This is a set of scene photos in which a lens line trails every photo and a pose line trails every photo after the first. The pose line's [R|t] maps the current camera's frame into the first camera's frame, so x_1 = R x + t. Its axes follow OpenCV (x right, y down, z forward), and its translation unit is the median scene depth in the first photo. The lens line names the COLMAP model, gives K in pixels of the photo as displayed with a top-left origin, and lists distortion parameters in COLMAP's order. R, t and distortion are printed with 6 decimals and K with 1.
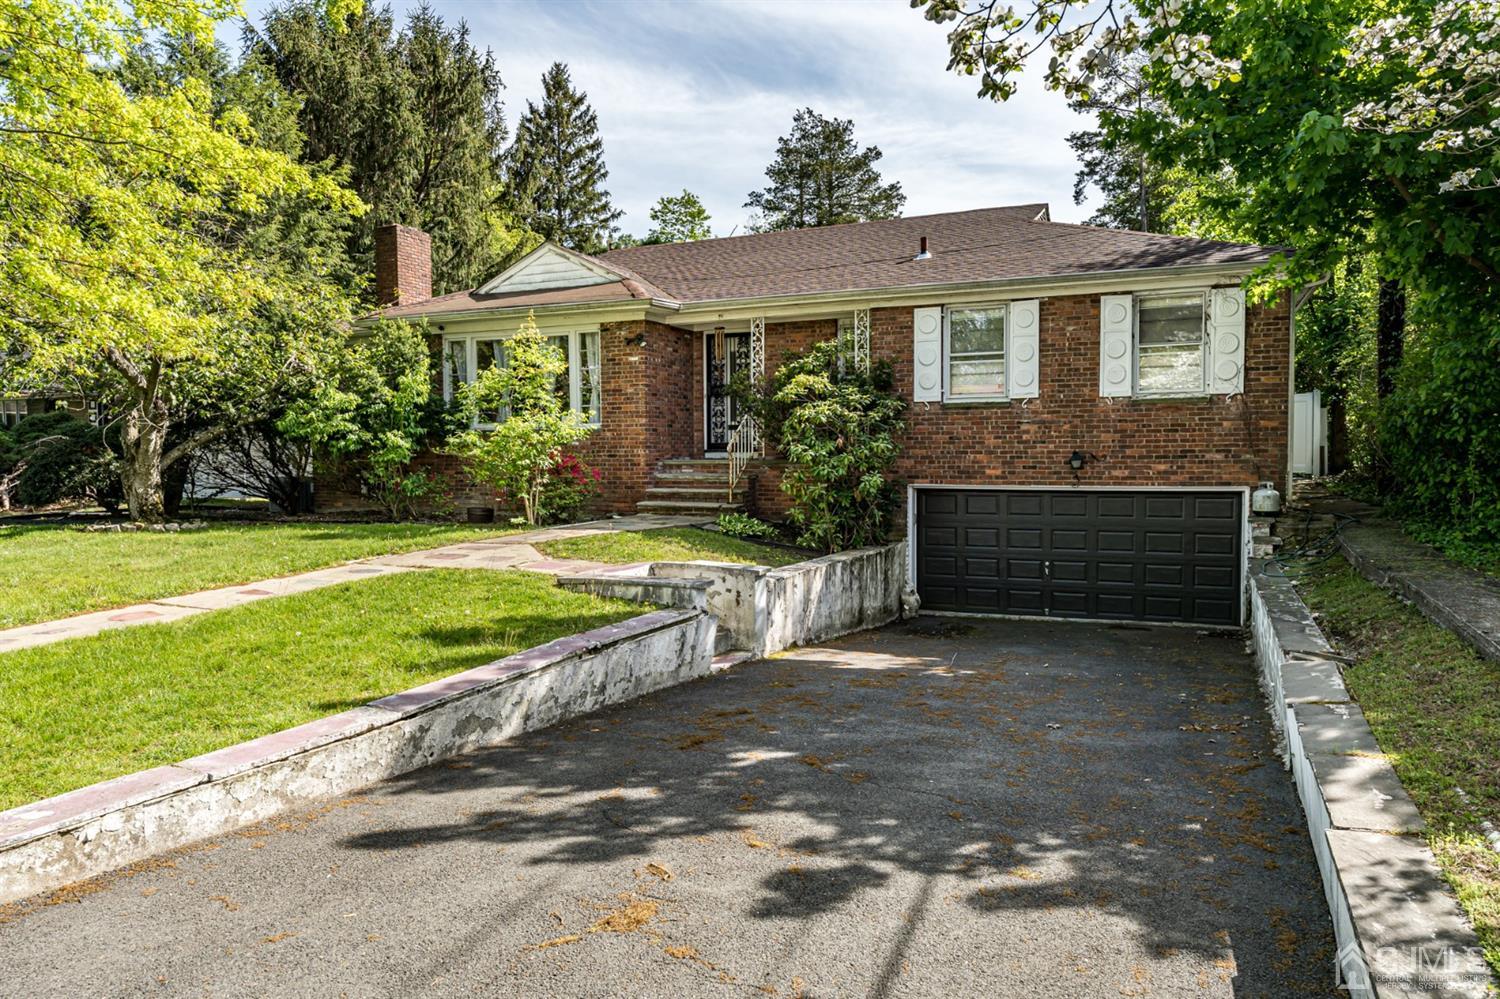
lens RADIAL K [[1019.5, 0, 750.0], [0, 1019.5, 499.5], [0, 0, 1]] dist [0.005923, 0.000292]
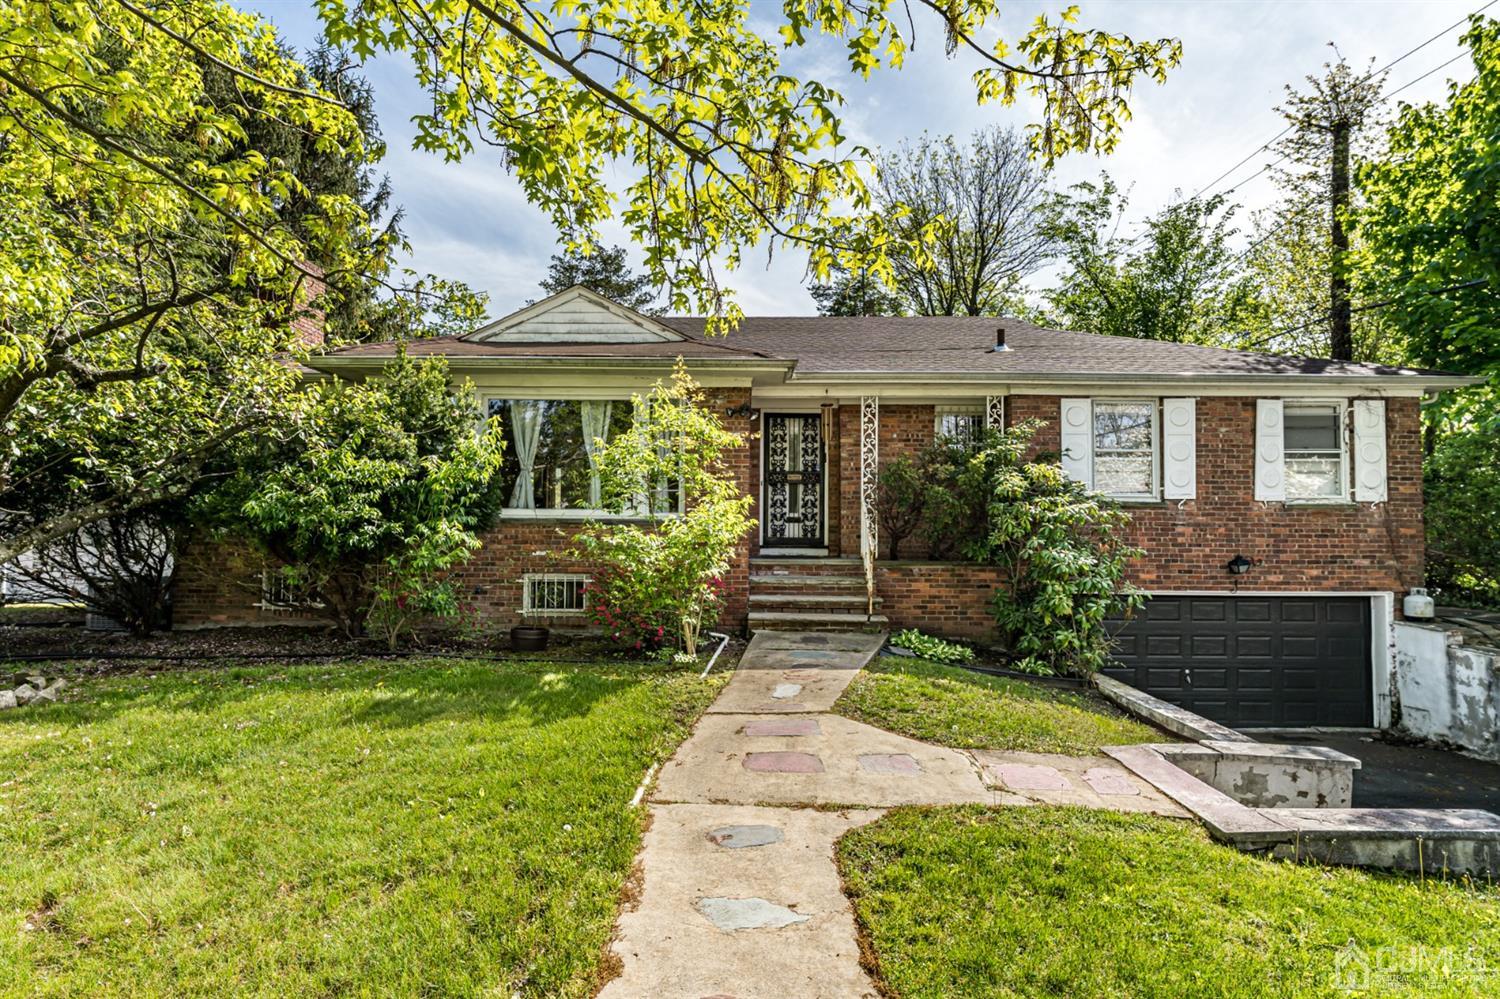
lens RADIAL K [[777.6, 0, 750.0], [0, 777.6, 499.5], [0, 0, 1]] dist [0.001185, -0.000695]
pose [[0.914519, 0.028454, 0.403541, -0.394849], [0.005478, 0.996561, -0.082681, -0.040967], [-0.404505, 0.077824, 0.911218, 0.499330]]
